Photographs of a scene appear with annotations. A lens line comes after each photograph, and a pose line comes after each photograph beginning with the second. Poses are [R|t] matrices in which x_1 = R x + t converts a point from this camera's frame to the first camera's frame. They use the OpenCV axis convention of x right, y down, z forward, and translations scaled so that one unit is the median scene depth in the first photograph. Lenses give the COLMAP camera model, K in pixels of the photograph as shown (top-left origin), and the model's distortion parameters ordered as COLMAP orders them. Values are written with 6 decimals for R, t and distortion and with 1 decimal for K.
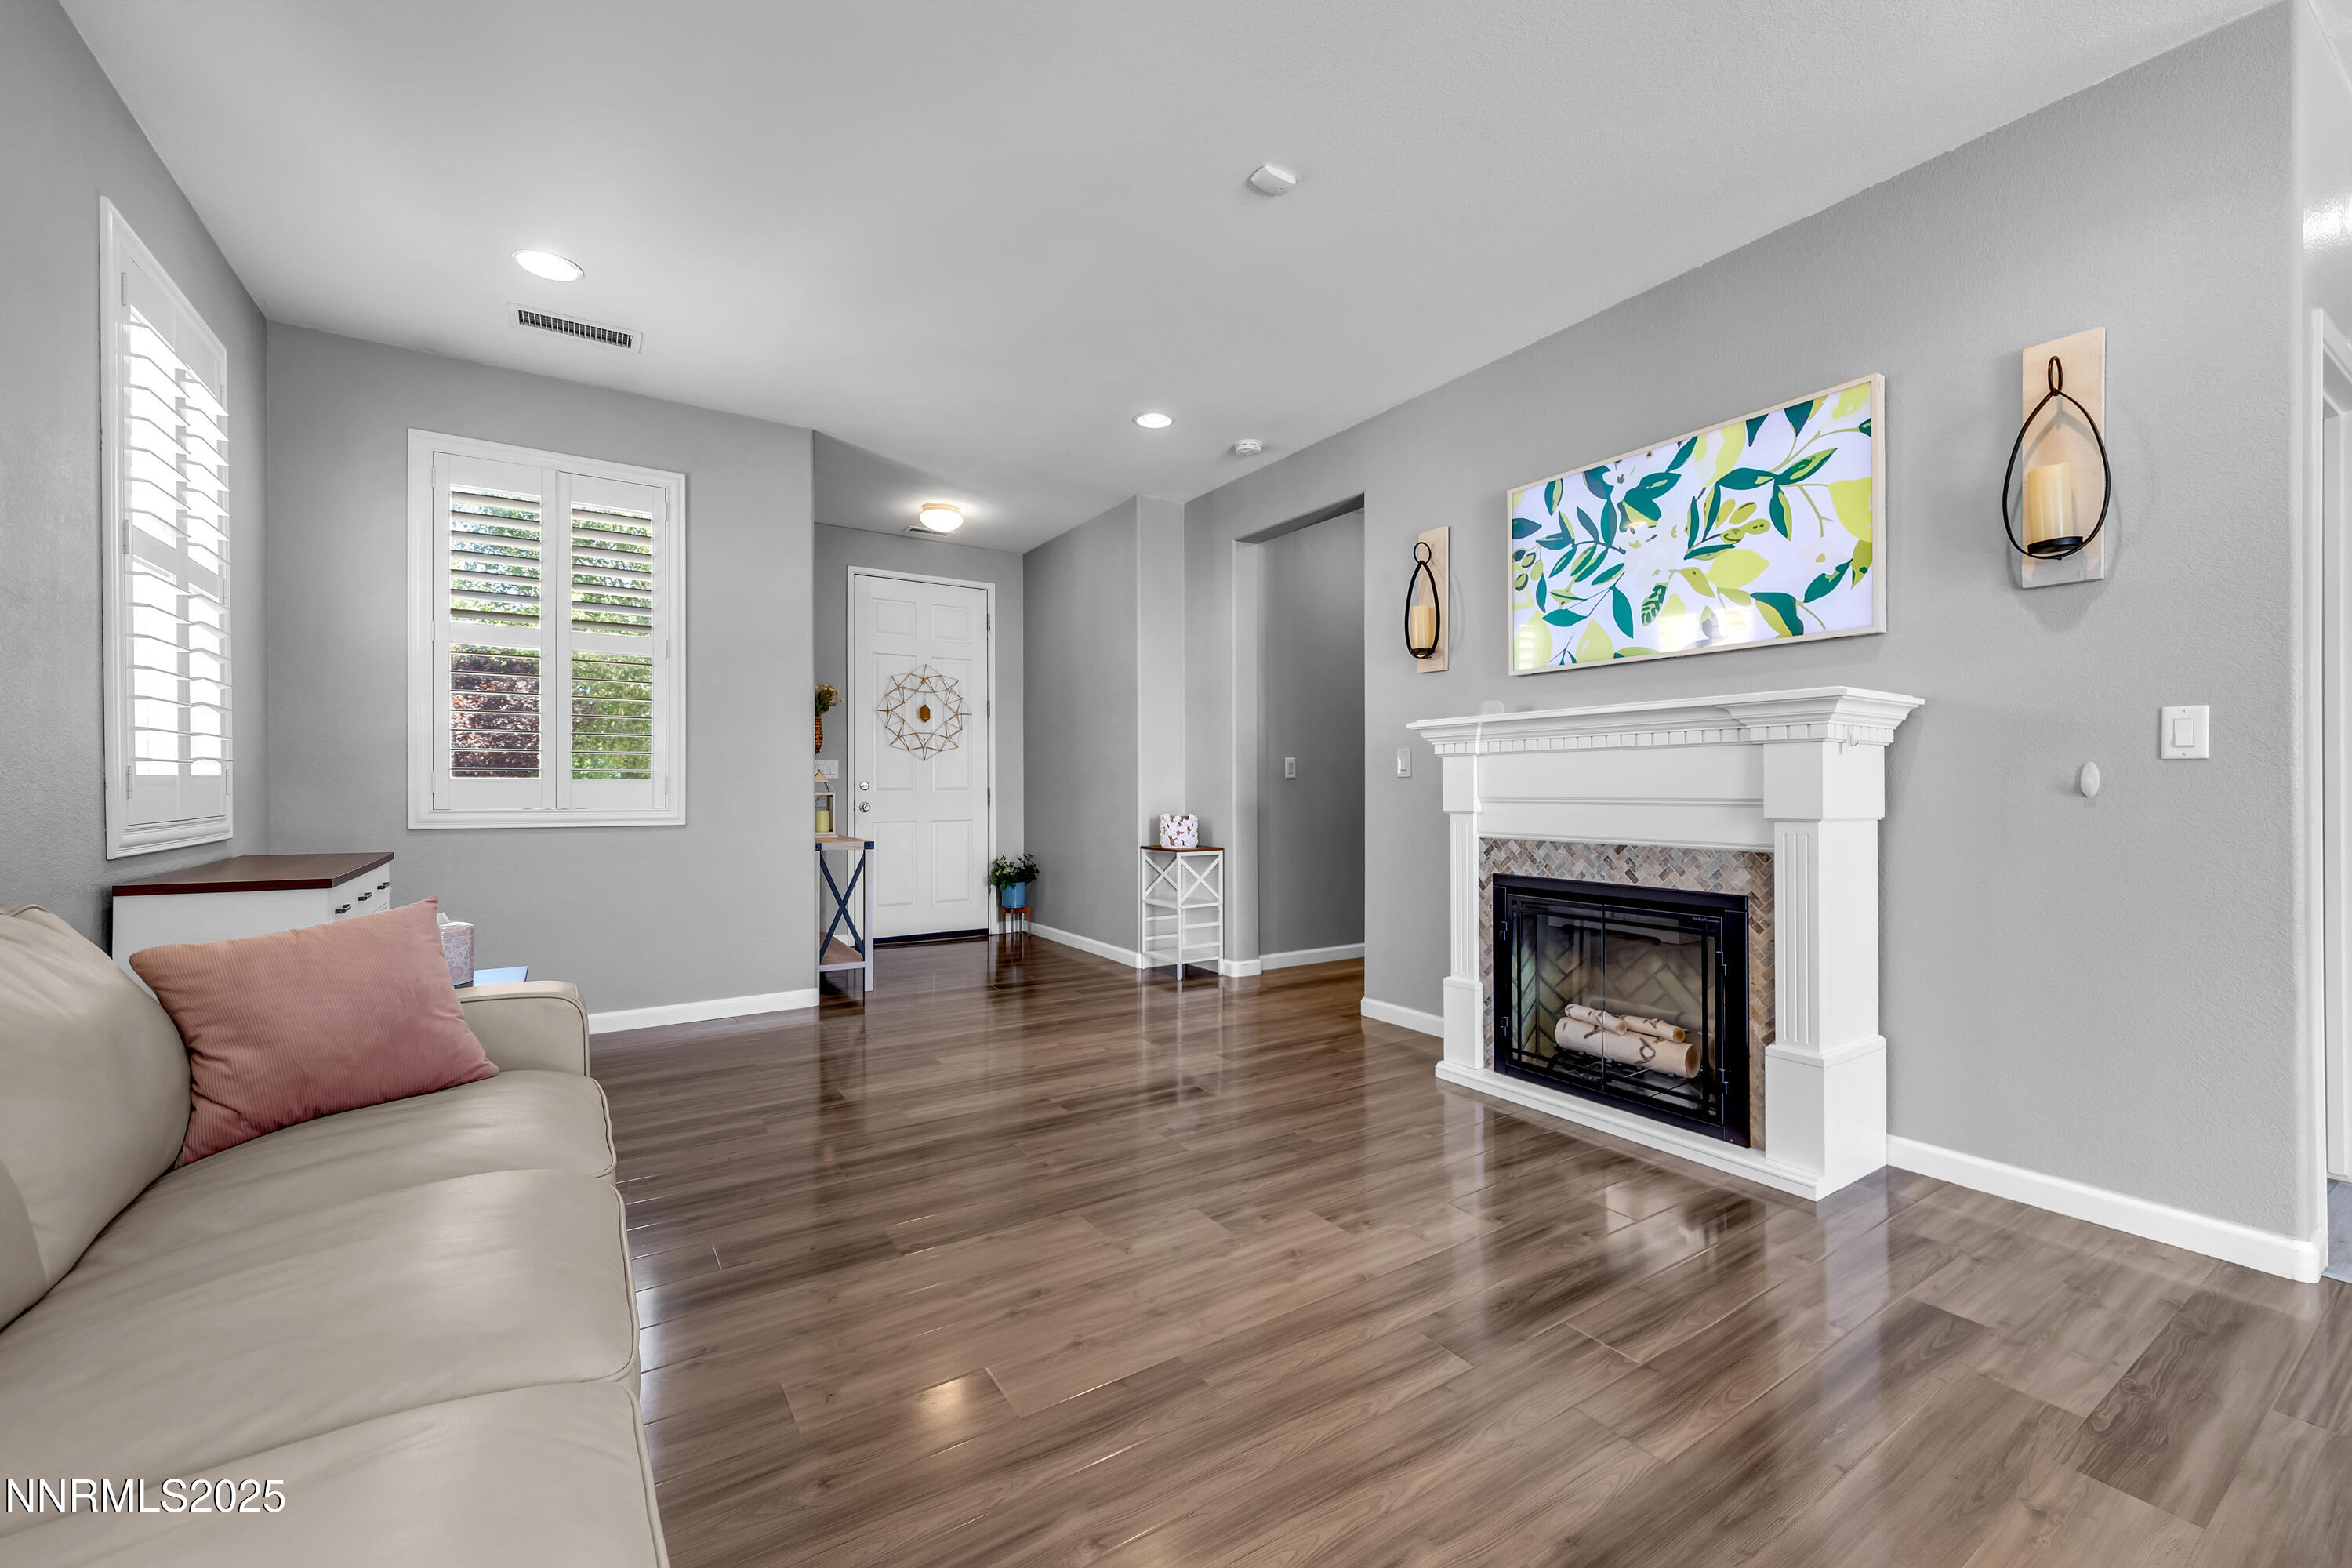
lens RADIAL K [[915.9, 0, 1176.0], [0, 915.9, 784.0], [0, 0, 1]] dist [0.001376, 0.000064]
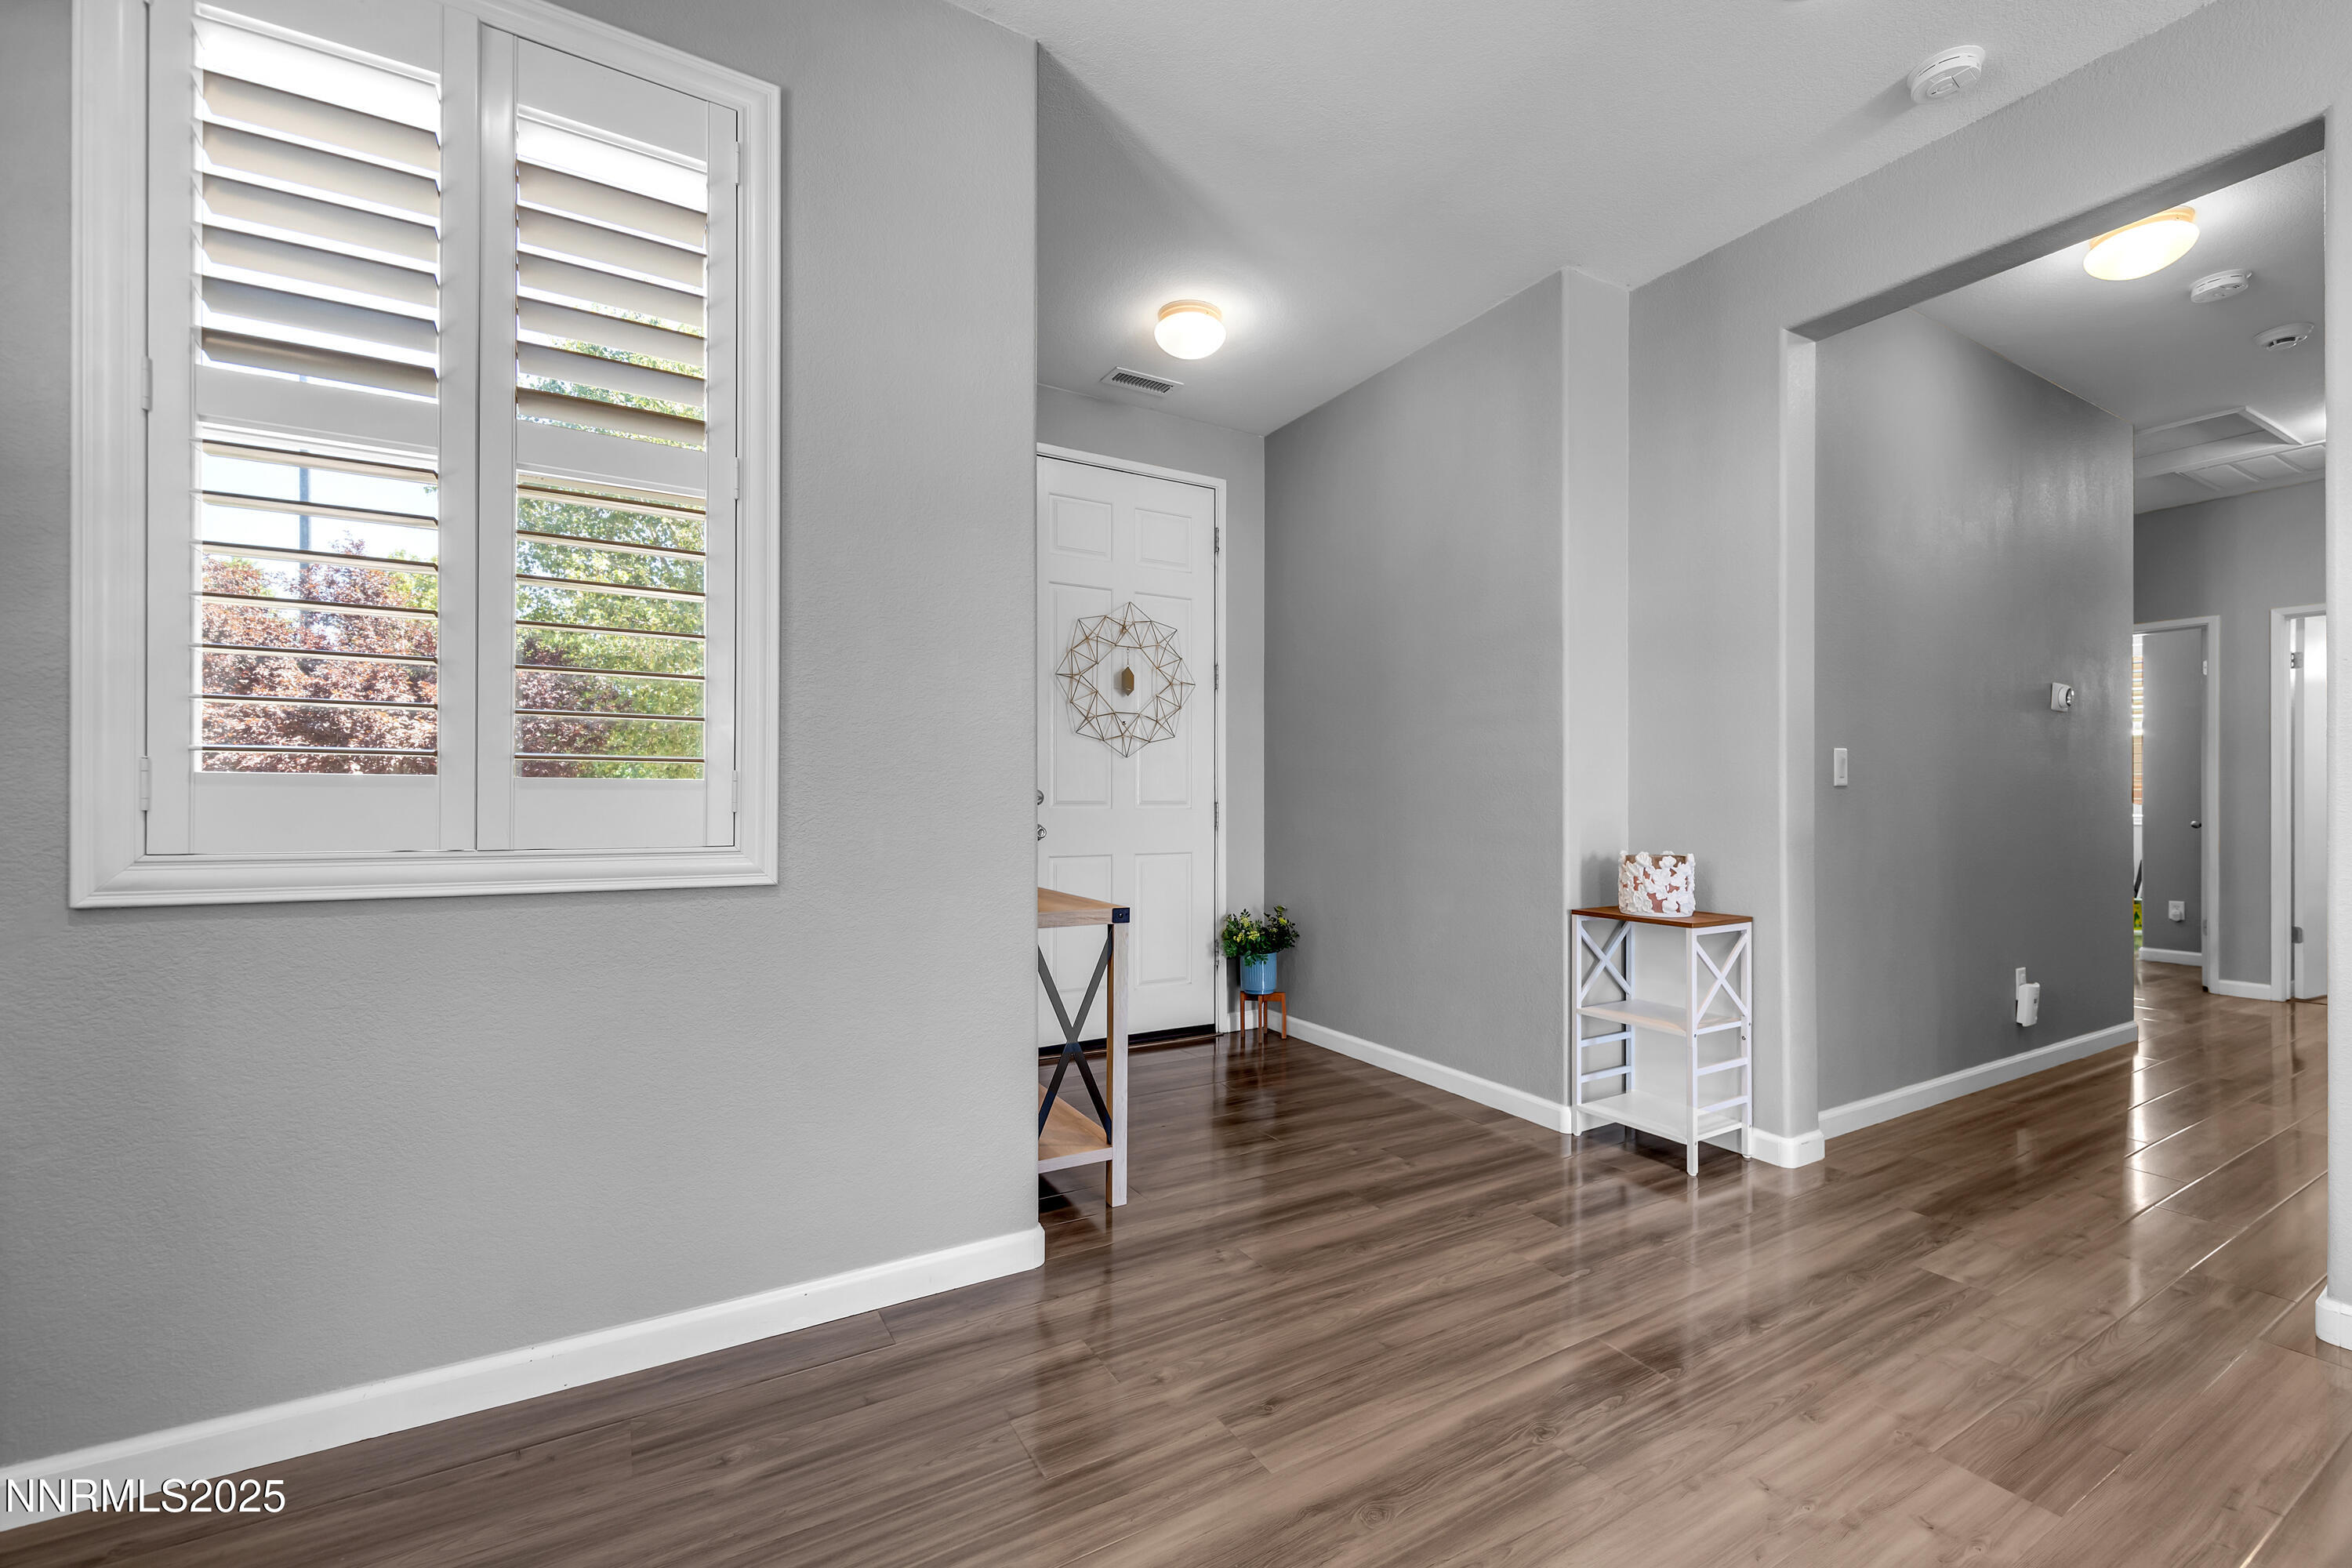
lens RADIAL K [[934.8, 0, 1165.9], [0, 934.8, 797.5], [0, 0, 1]] dist [-0.002028, -0.000129]
pose [[0.998457, 0.003813, -0.055404, -0.290928], [-0.003829, 0.999993, -0.000192, 0.002442], [0.055403, 0.000404, 0.998464, 0.504820]]
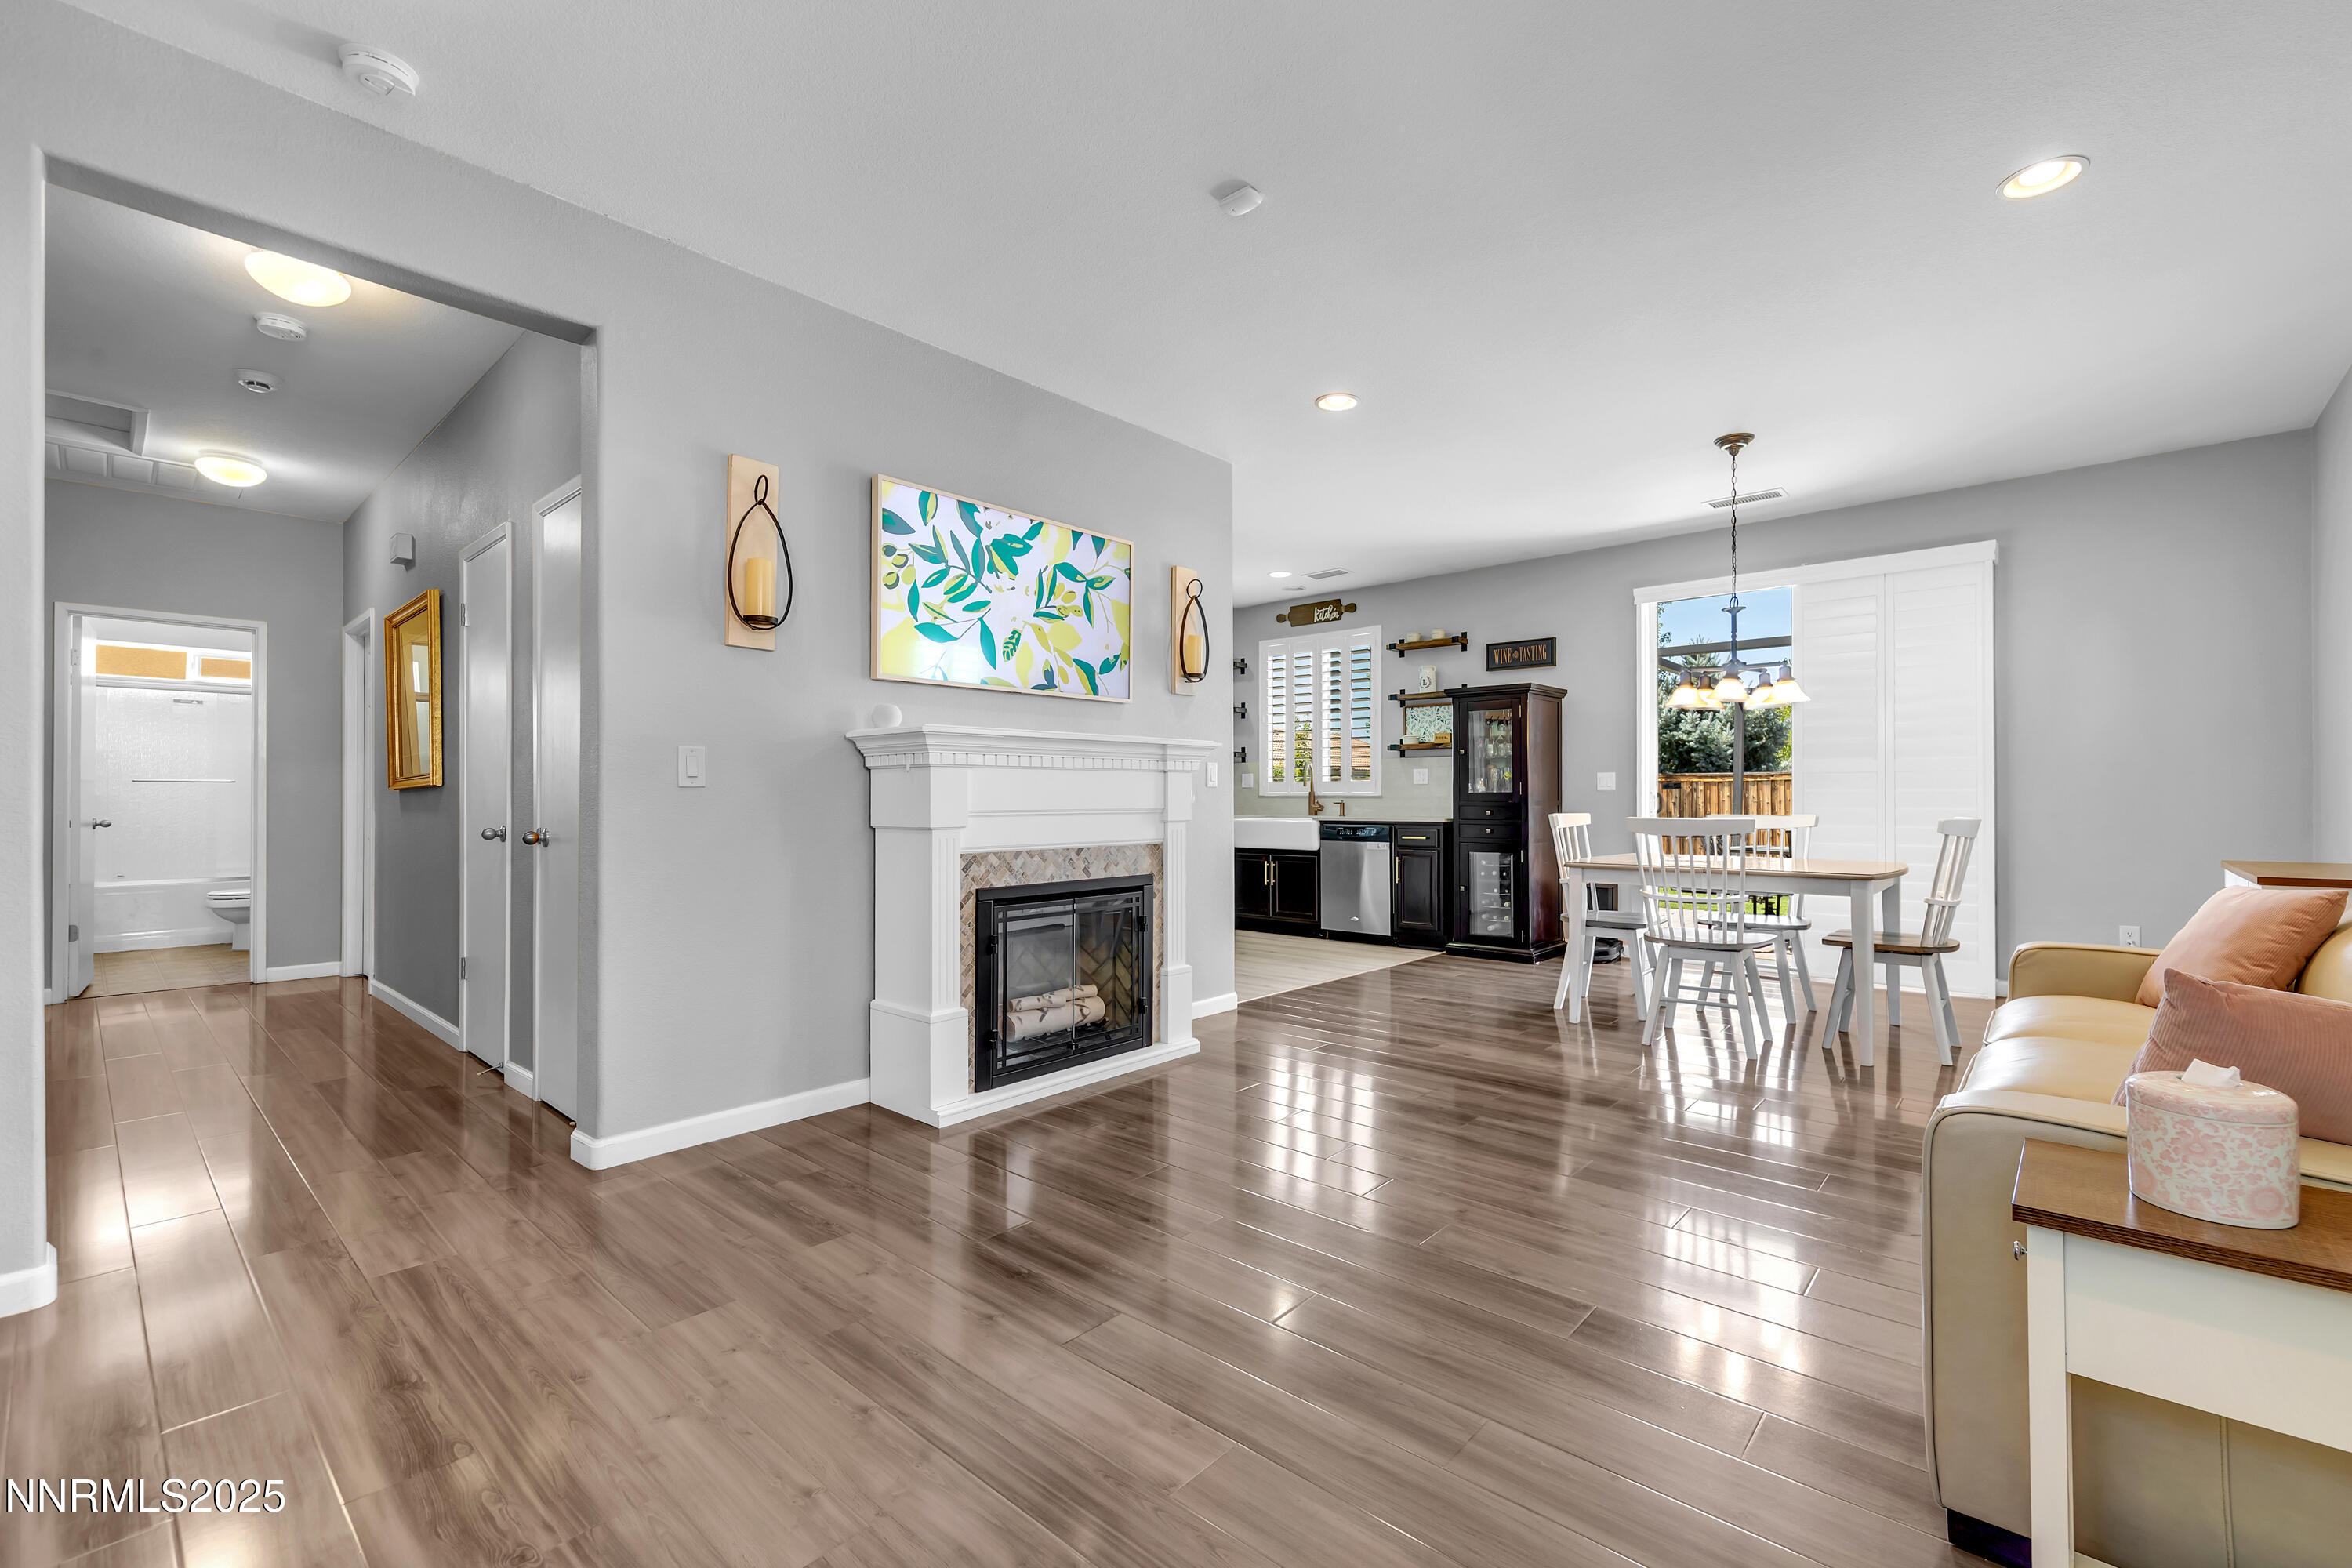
lens RADIAL K [[1013.0, 0, 1181.4], [0, 1013.0, 790.4], [0, 0, 1]] dist [0.000602, -0.000201]
pose [[-0.250585, 0.008773, 0.968055, -0.522049], [-0.001501, 0.999954, -0.009451, 0.001541], [-0.968093, -0.003821, -0.250560, 0.735006]]
